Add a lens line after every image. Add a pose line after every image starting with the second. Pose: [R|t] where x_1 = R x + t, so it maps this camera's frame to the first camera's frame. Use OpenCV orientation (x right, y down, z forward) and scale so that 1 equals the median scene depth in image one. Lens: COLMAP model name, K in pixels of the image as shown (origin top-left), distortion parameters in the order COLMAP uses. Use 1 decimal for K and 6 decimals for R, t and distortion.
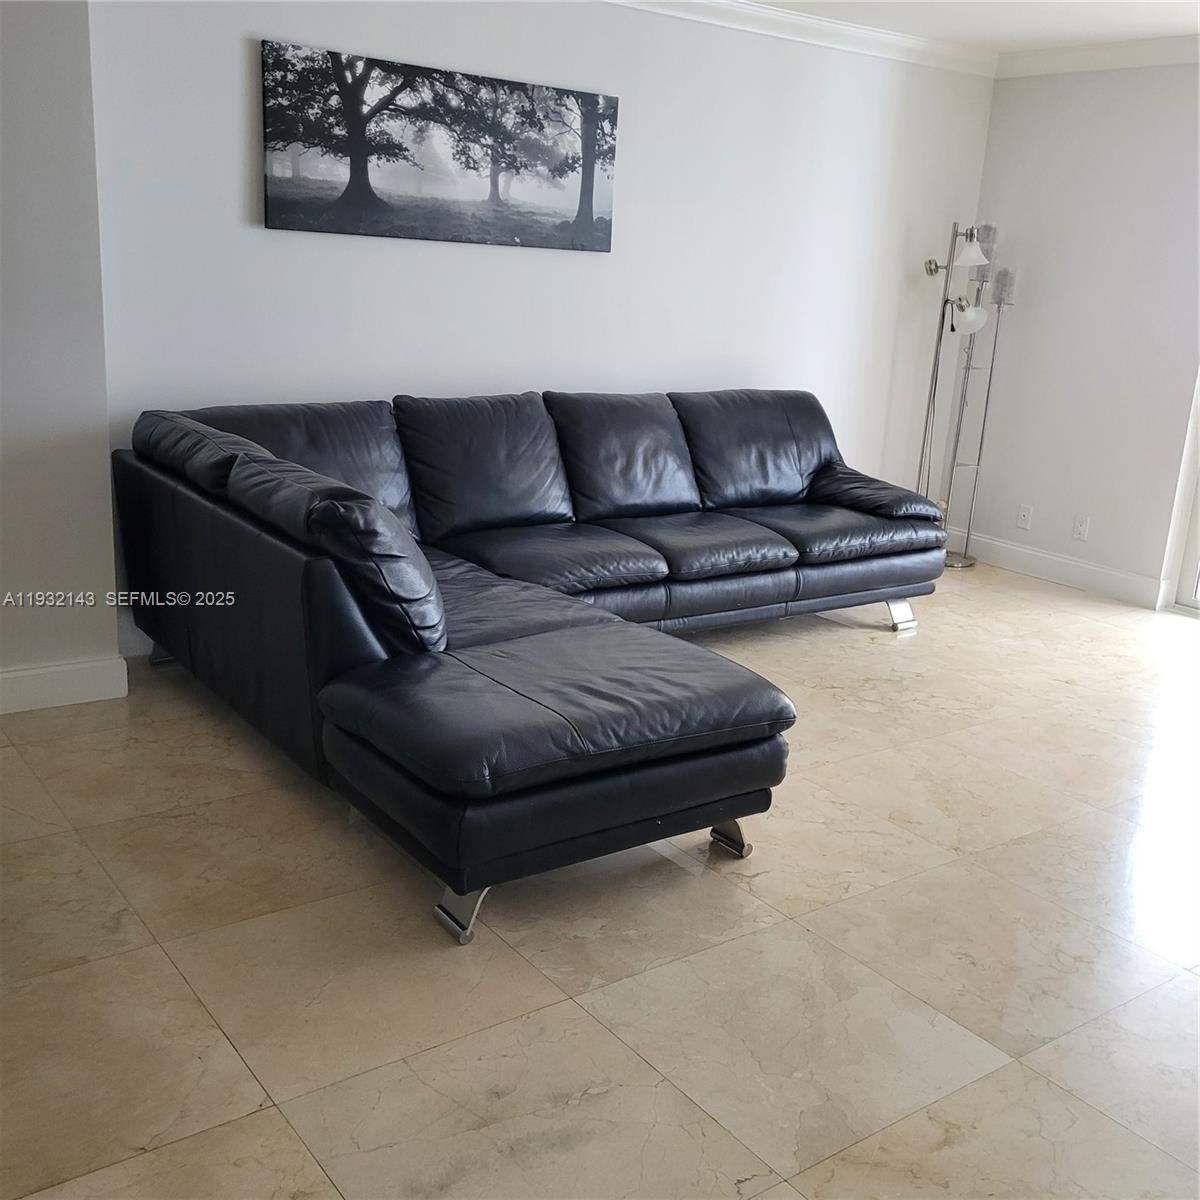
lens RADIAL K [[1285.1, 0, 600.0], [0, 1285.1, 600.0], [0, 0, 1]] dist [0.061003, -0.059907]
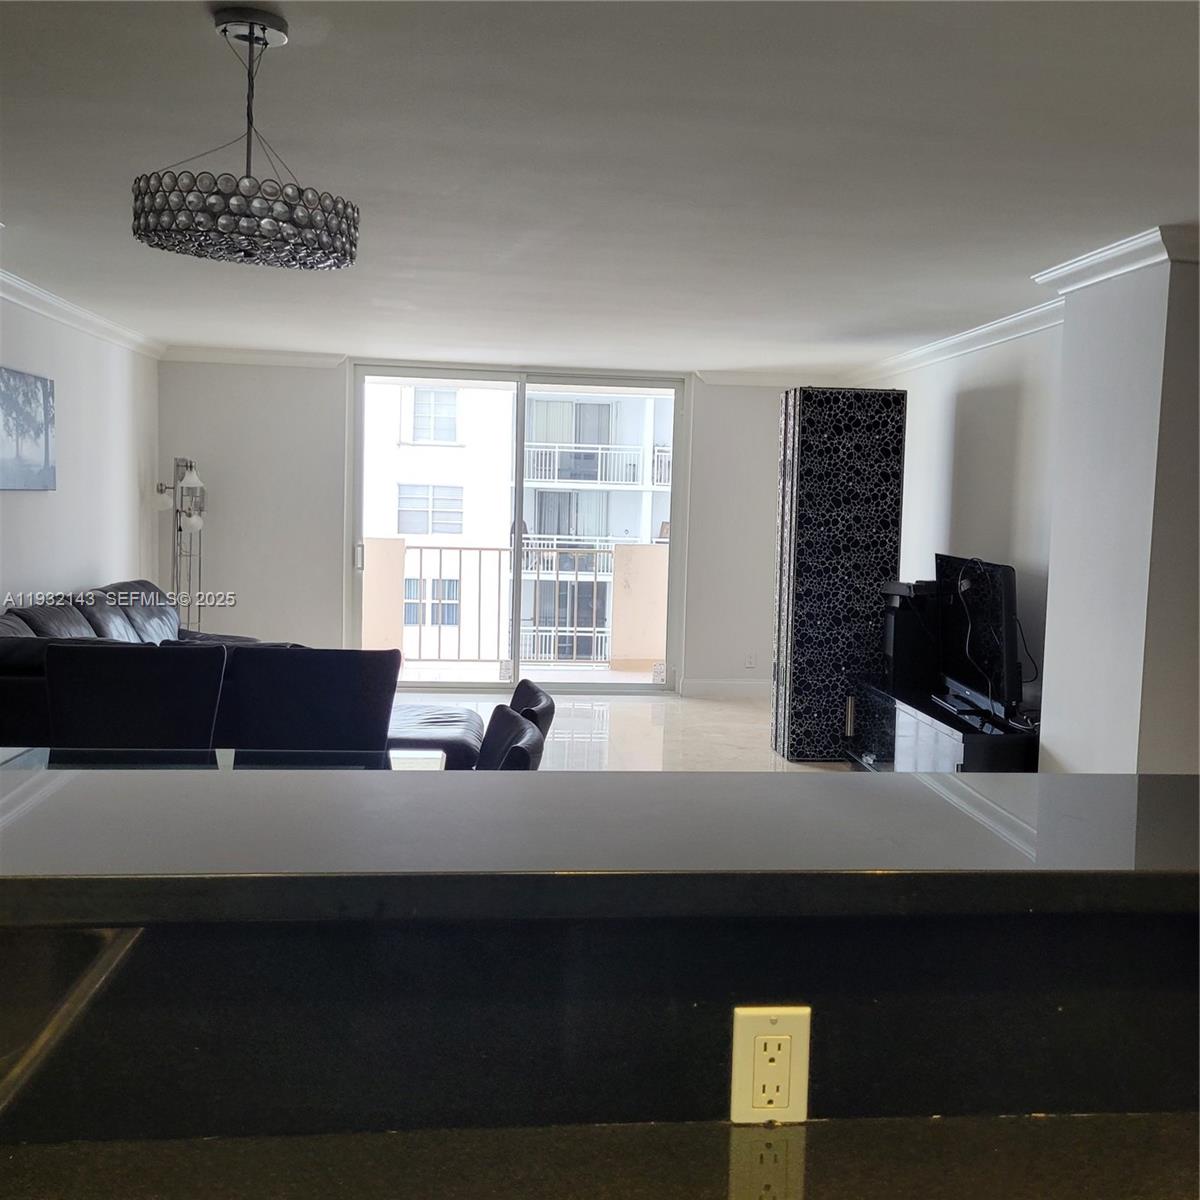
lens RADIAL K [[1285.1, 0, 600.0], [0, 1285.1, 600.0], [0, 0, 1]] dist [0.061003, -0.059907]
pose [[0.517697, -0.115406, 0.847745, -0.796773], [0.226616, 0.973967, -0.005799, -0.024313], [-0.825006, 0.195115, 0.530373, -0.135640]]
